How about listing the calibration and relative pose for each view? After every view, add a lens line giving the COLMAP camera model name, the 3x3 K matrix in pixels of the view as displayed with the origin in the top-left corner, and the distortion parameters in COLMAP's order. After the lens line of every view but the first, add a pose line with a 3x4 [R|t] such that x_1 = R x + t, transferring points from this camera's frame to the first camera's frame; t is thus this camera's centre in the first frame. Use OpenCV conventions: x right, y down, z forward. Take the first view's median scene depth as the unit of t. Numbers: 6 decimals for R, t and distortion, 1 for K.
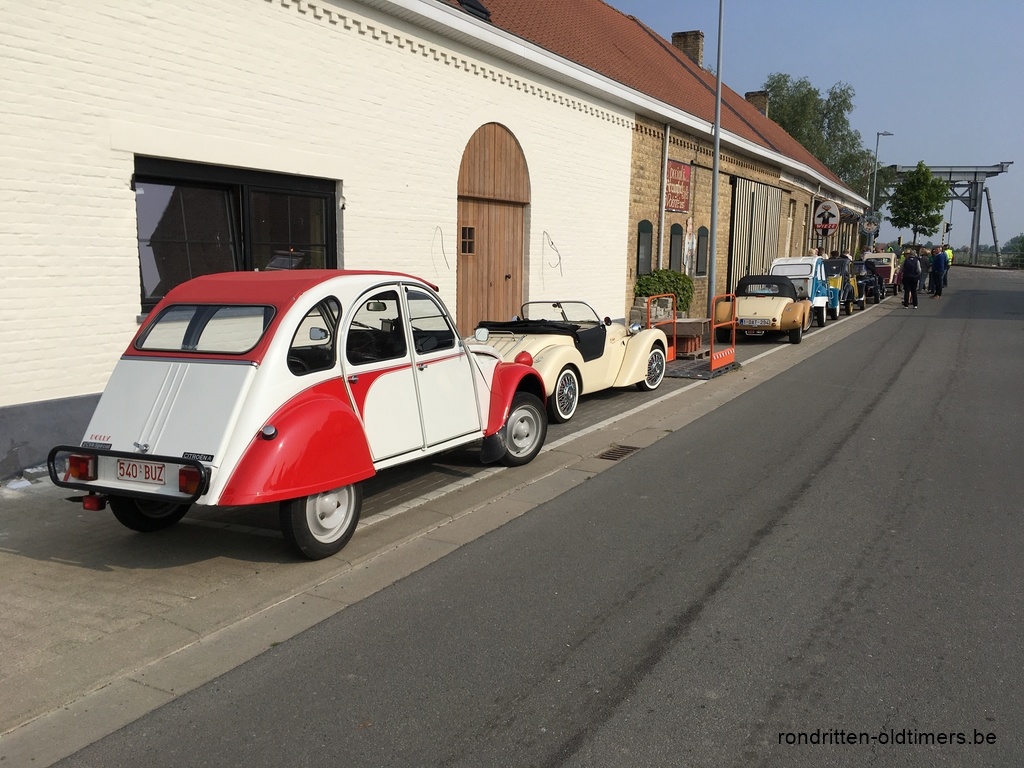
lens RADIAL K [[864.0, 0, 512.6], [0, 864.0, 385.7], [0, 0, 1]] dist [0.076328, -0.099453]
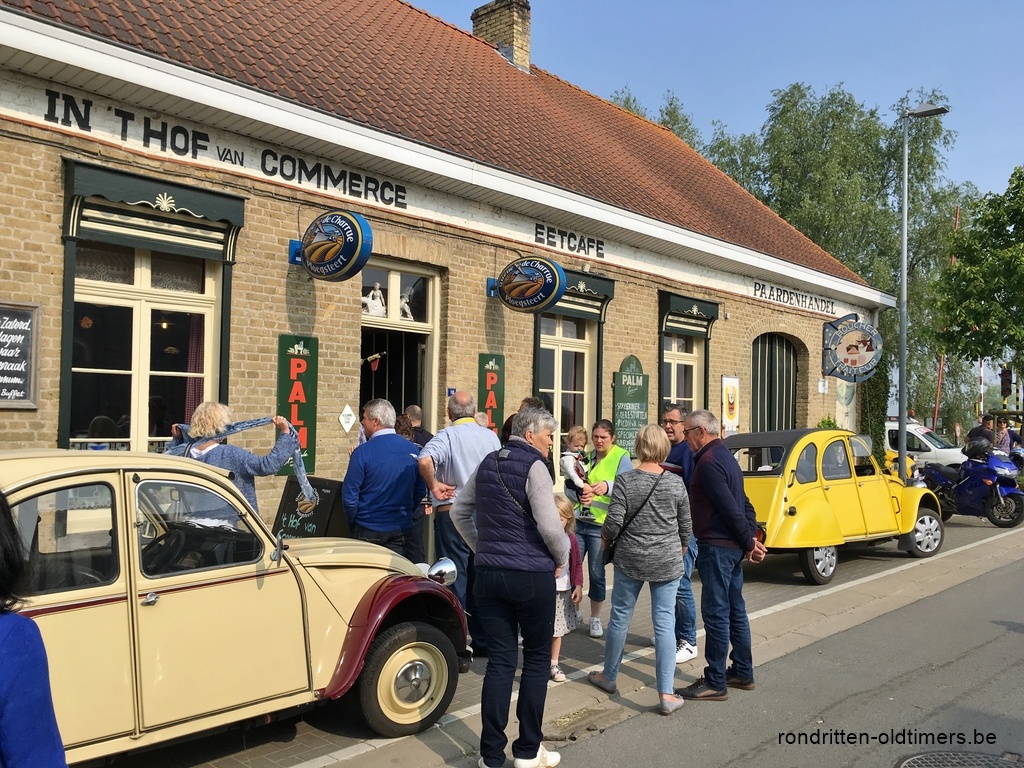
lens RADIAL K [[864.0, 0, 492.2], [0, 864.0, 379.0], [0, 0, 1]] dist [0.076328, -0.099453]
pose [[0.961450, 0.014650, -0.274591, 0.654500], [-0.066115, 0.981602, -0.179125, -0.186594], [0.266915, 0.190374, 0.944730, 1.157590]]
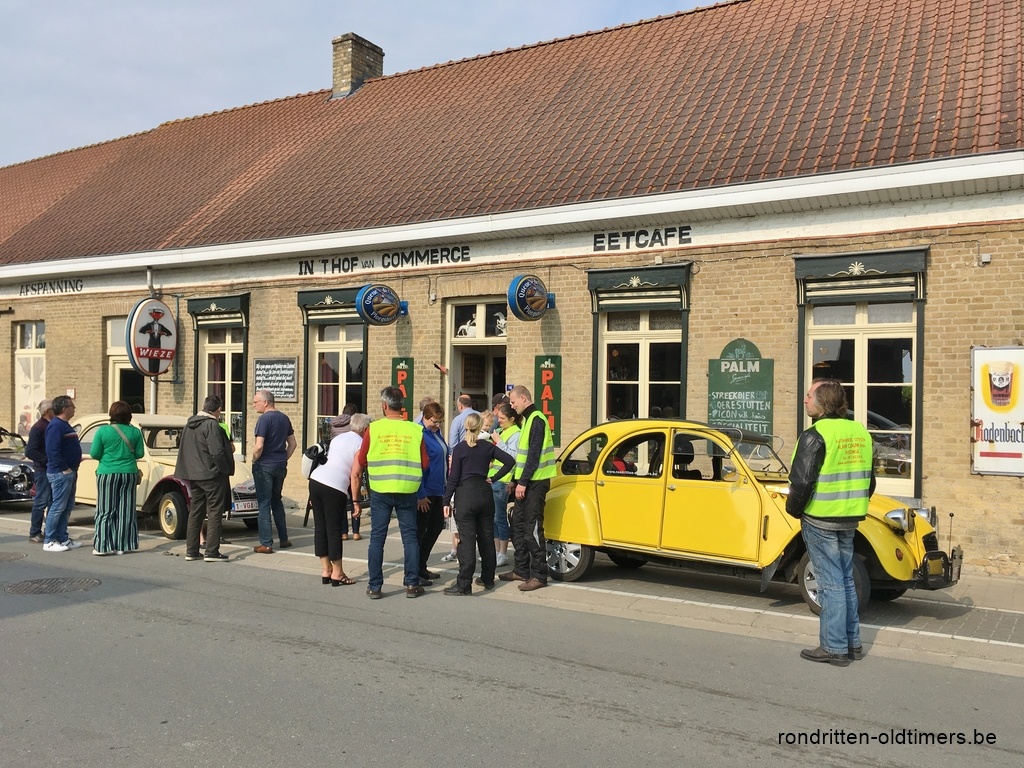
lens RADIAL K [[864.0, 0, 519.5], [0, 864.0, 389.2], [0, 0, 1]] dist [0.076328, -0.099453]
pose [[-0.058271, -0.016286, -0.998168, 0.995571], [-0.164804, 0.986305, -0.006472, -0.238913], [0.984604, 0.164125, -0.060157, 1.510538]]
